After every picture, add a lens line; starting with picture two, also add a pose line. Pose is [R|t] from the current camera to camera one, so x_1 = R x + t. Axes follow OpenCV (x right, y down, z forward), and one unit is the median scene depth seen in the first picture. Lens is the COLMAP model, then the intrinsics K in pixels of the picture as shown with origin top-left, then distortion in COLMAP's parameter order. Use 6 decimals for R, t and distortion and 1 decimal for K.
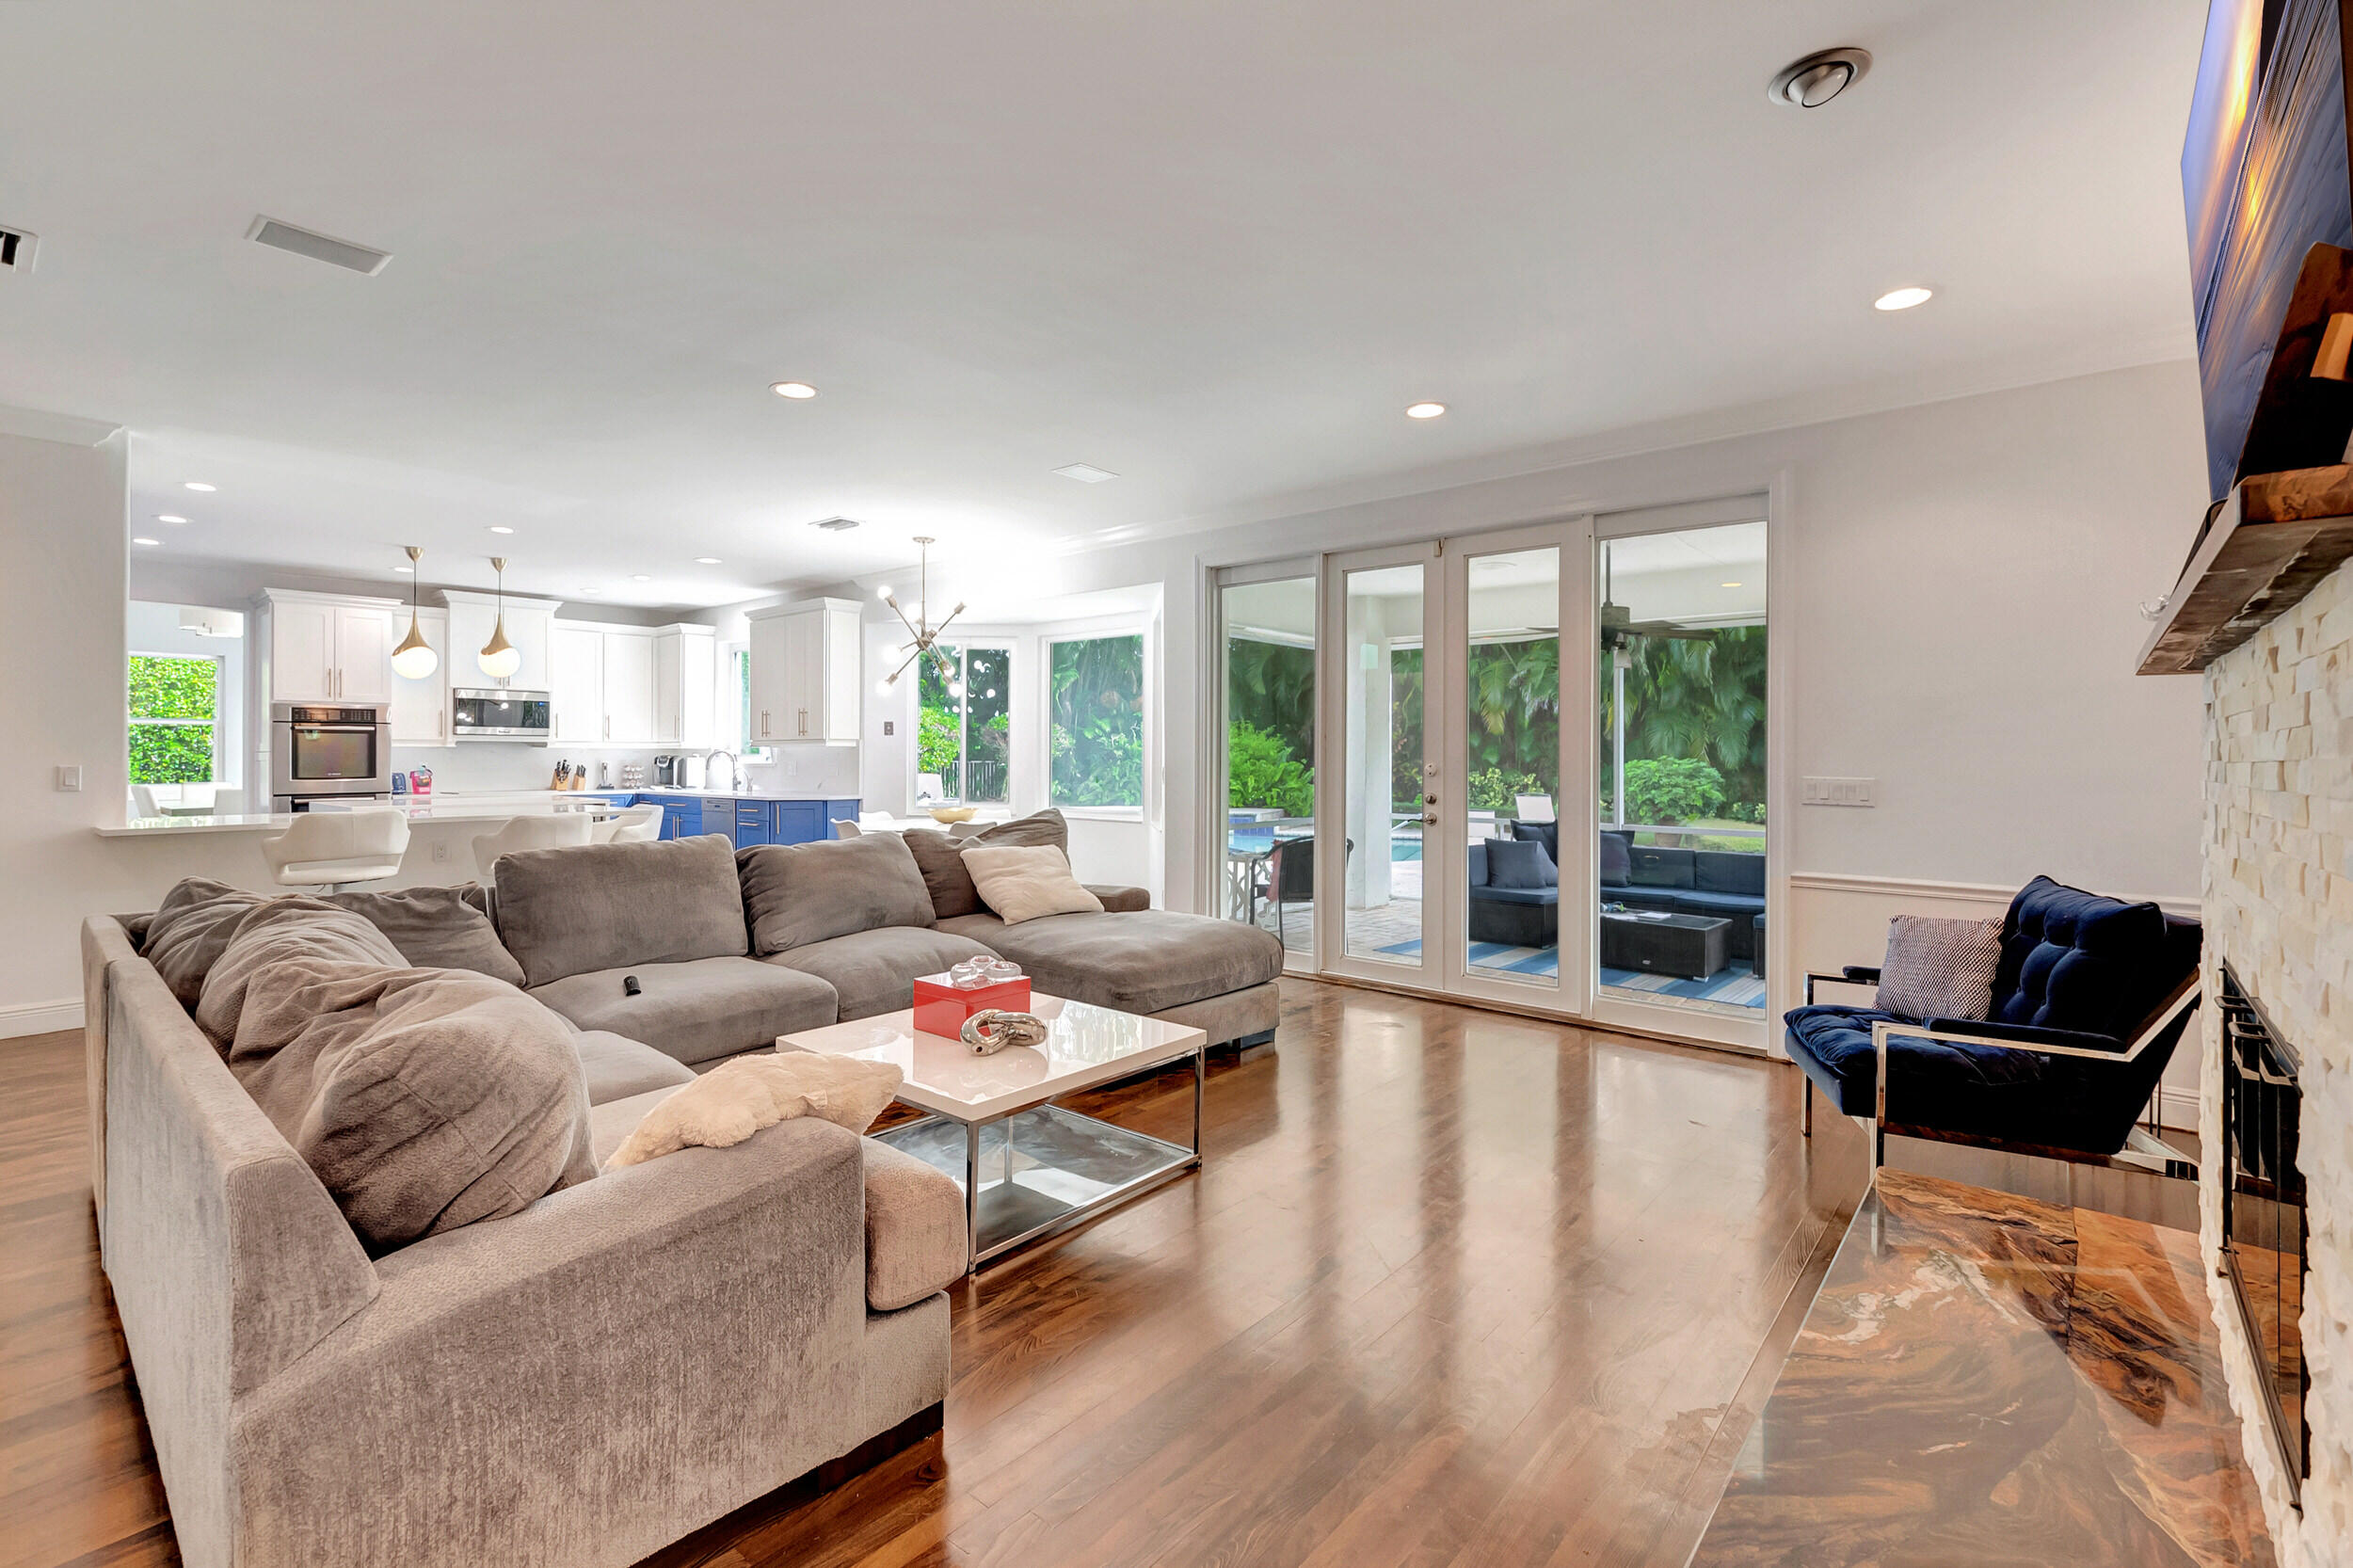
lens RADIAL K [[1041.7, 0, 1176.2], [0, 1041.7, 761.7], [0, 0, 1]] dist [0.004182, 0.000561]
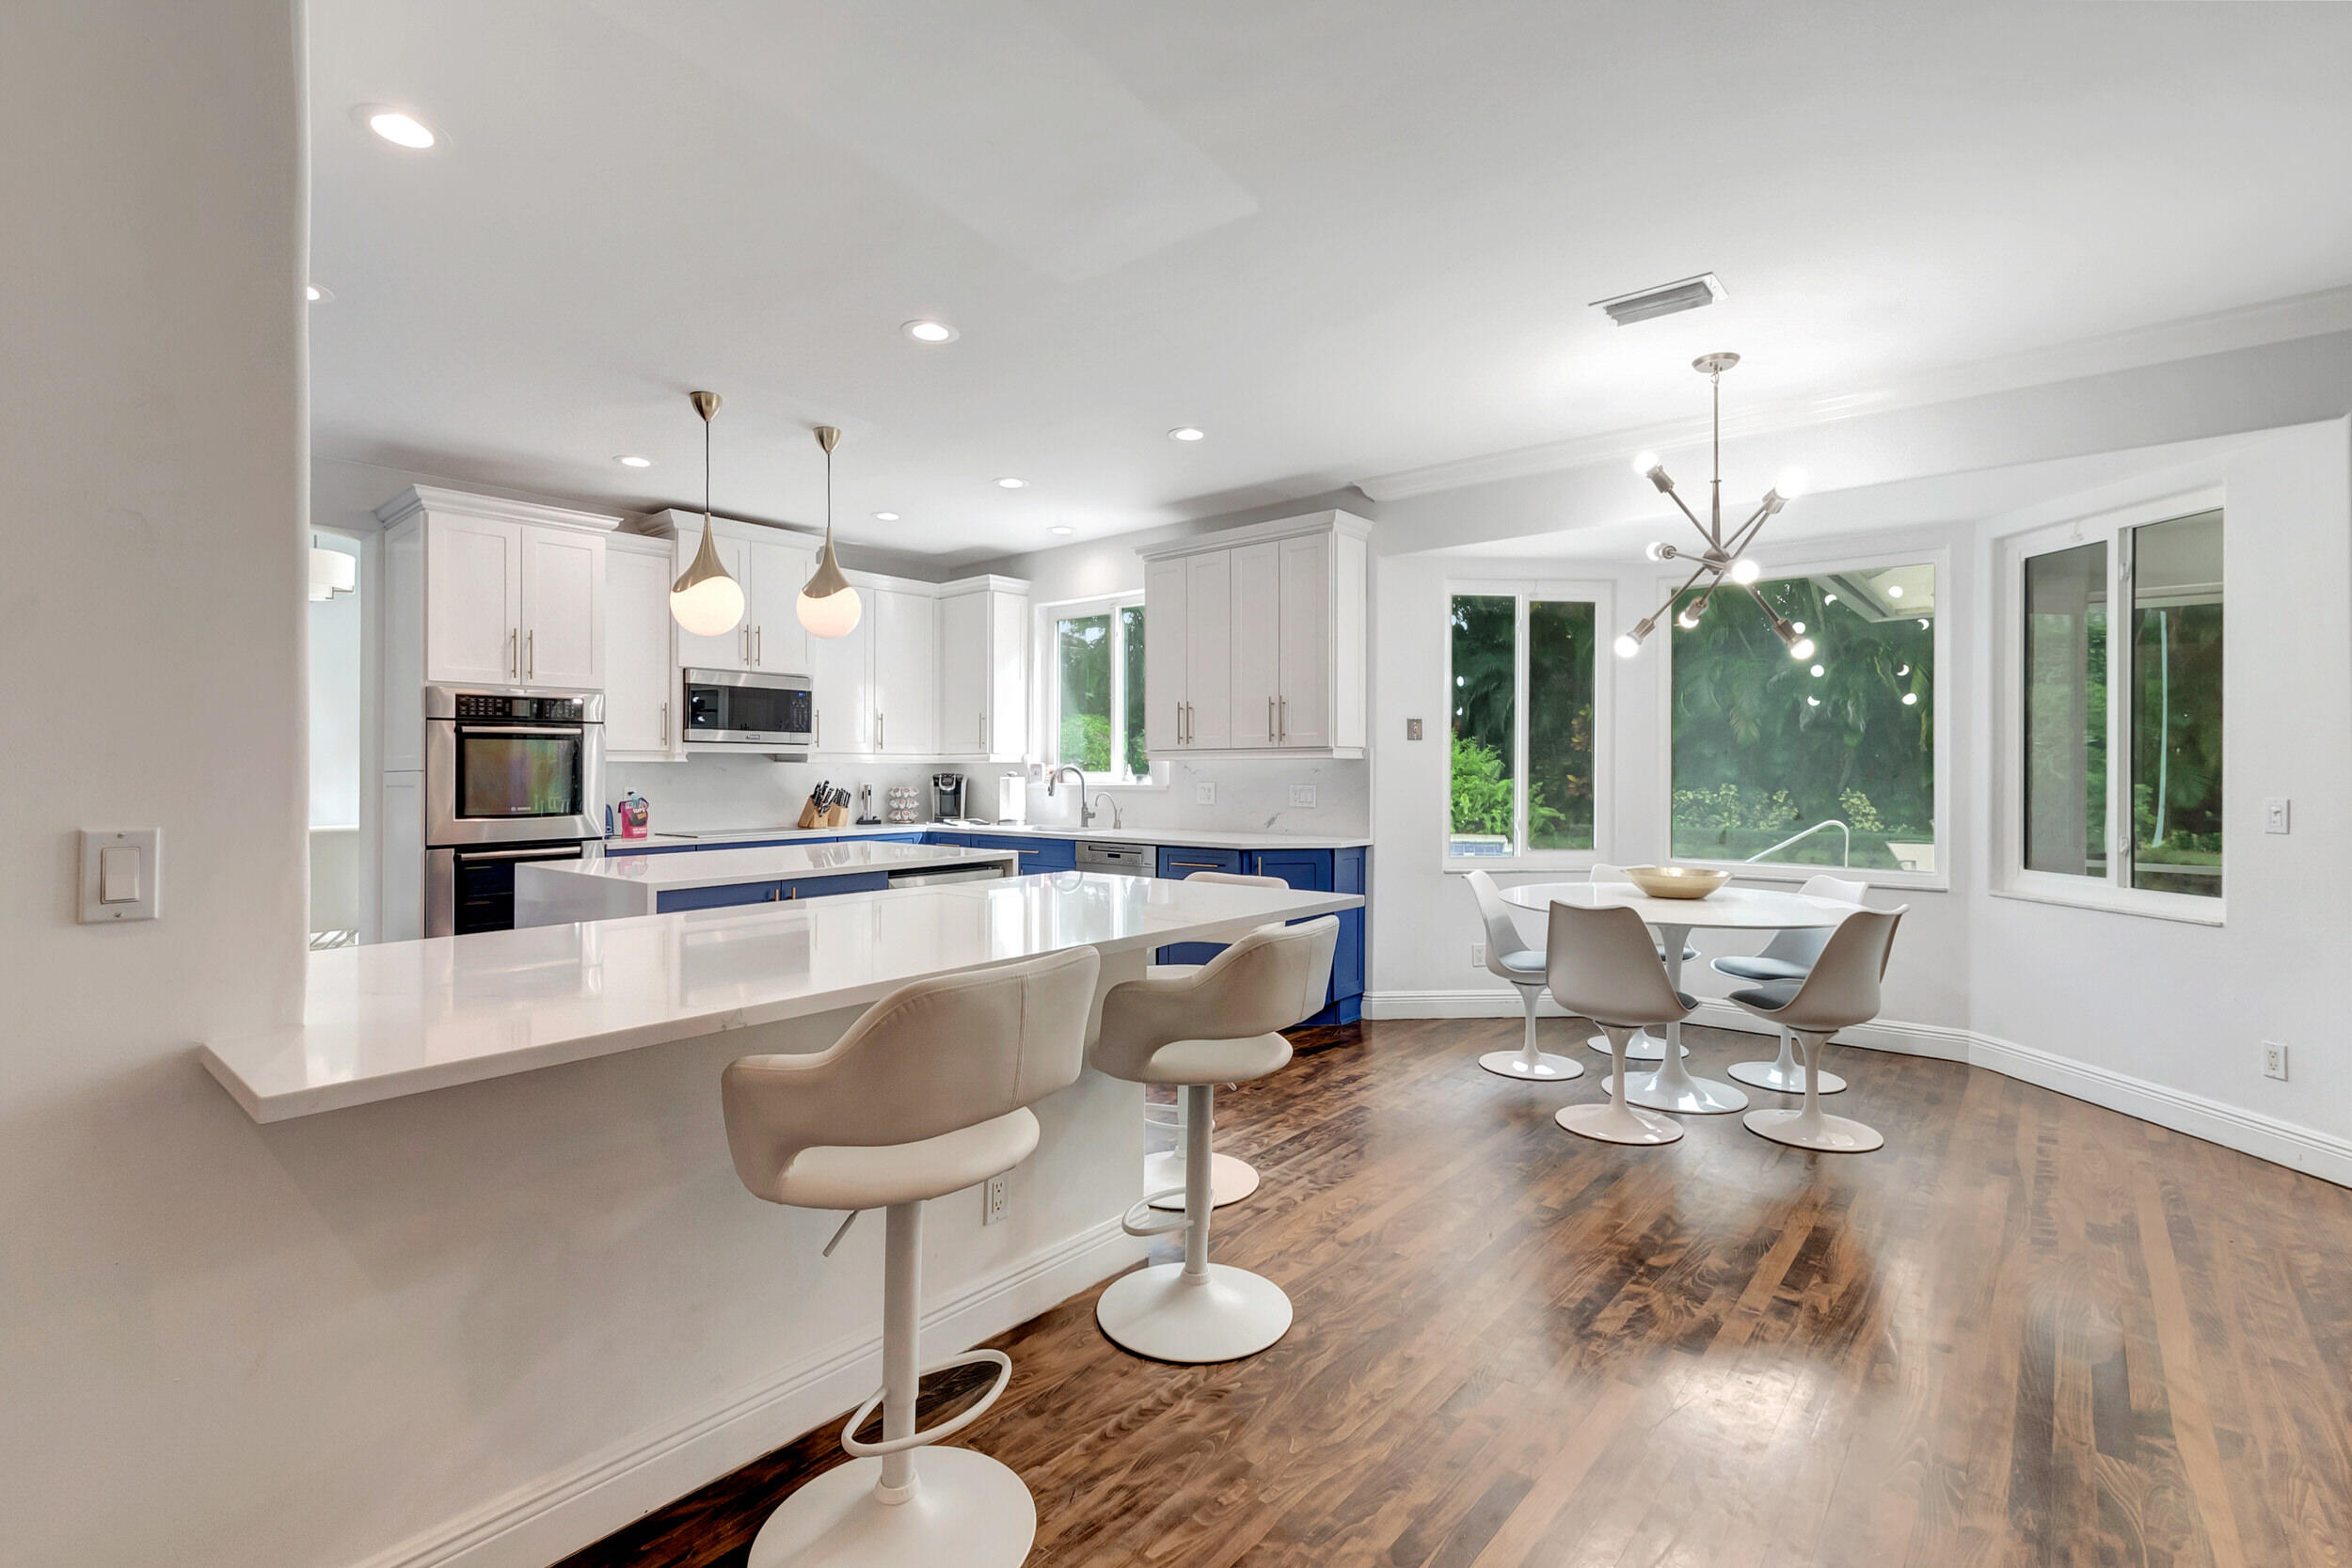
lens RADIAL K [[1041.2, 0, 1174.1], [0, 1041.2, 776.7], [0, 0, 1]] dist [0.004182, 0.000561]
pose [[0.999958, -0.002739, 0.008715, -0.407205], [0.002722, 0.999994, 0.001913, -0.005748], [-0.008720, -0.001889, 0.999960, 0.375628]]
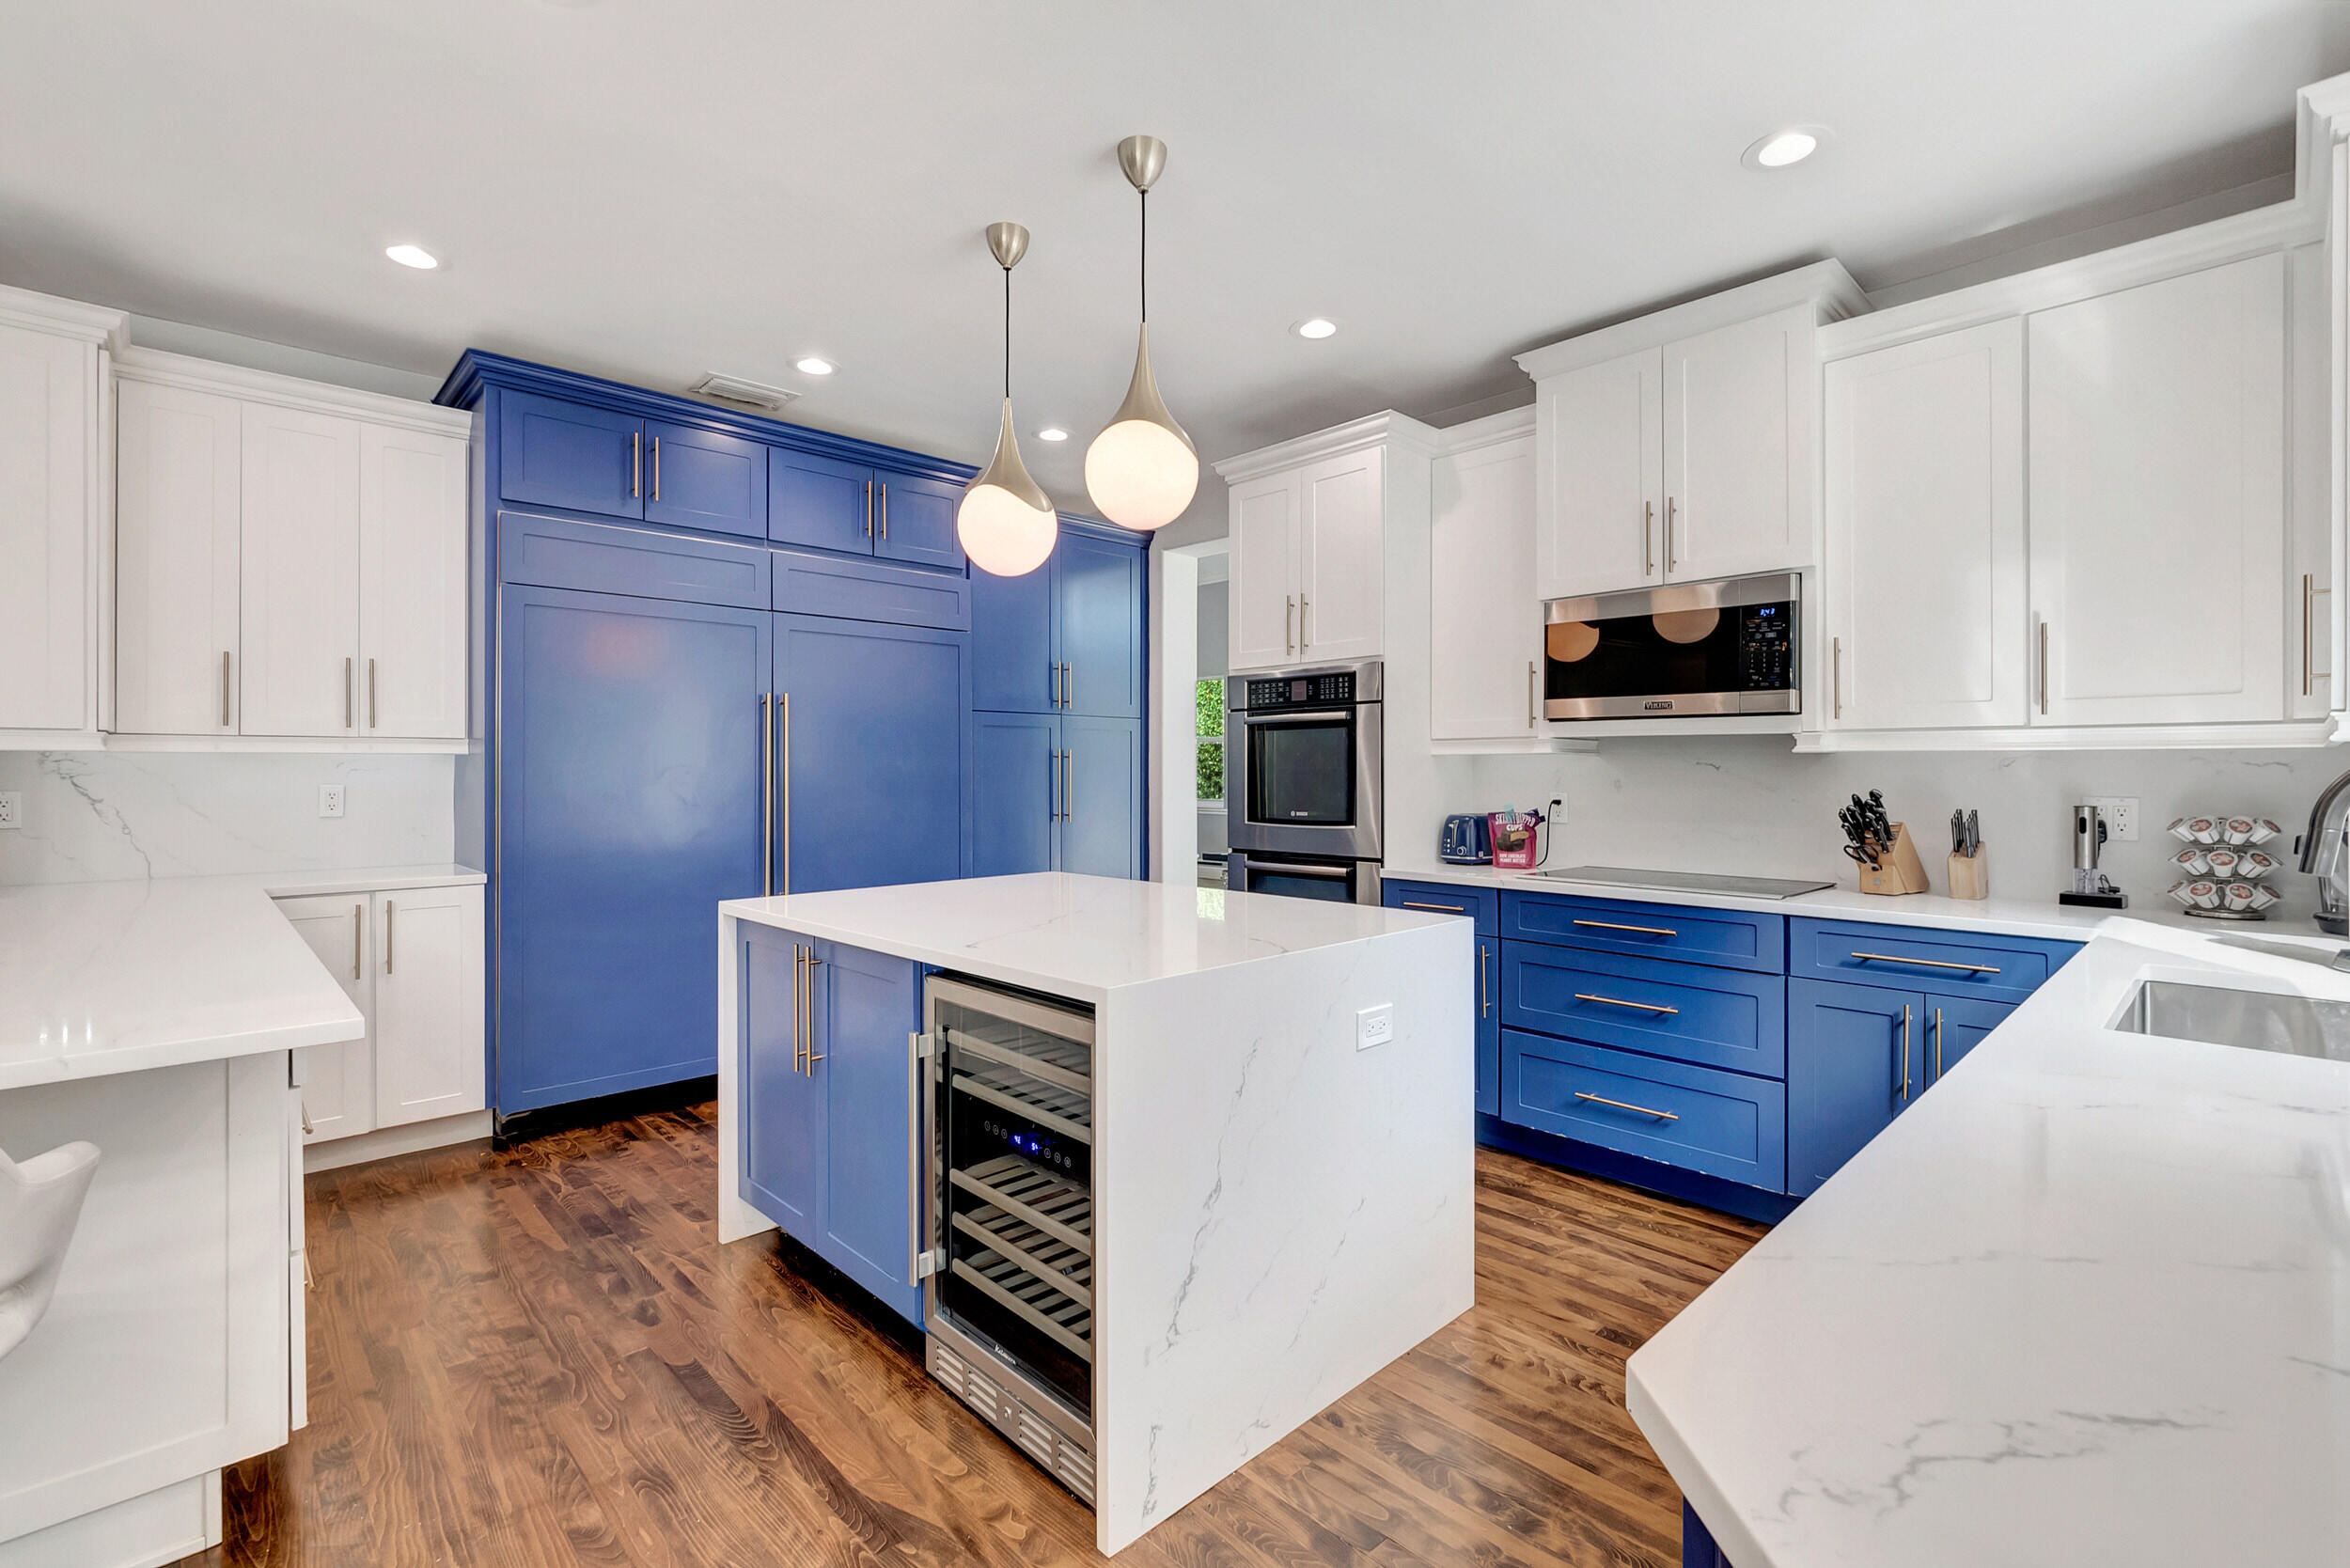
lens RADIAL K [[1040.5, 0, 1169.5], [0, 1040.5, 764.4], [0, 0, 1]] dist [0.004182, 0.000561]
pose [[-0.087839, -0.003460, -0.996129, -0.298190], [-0.006197, 0.999977, -0.002927, -0.008300], [0.996115, 0.005916, -0.087859, 0.902499]]
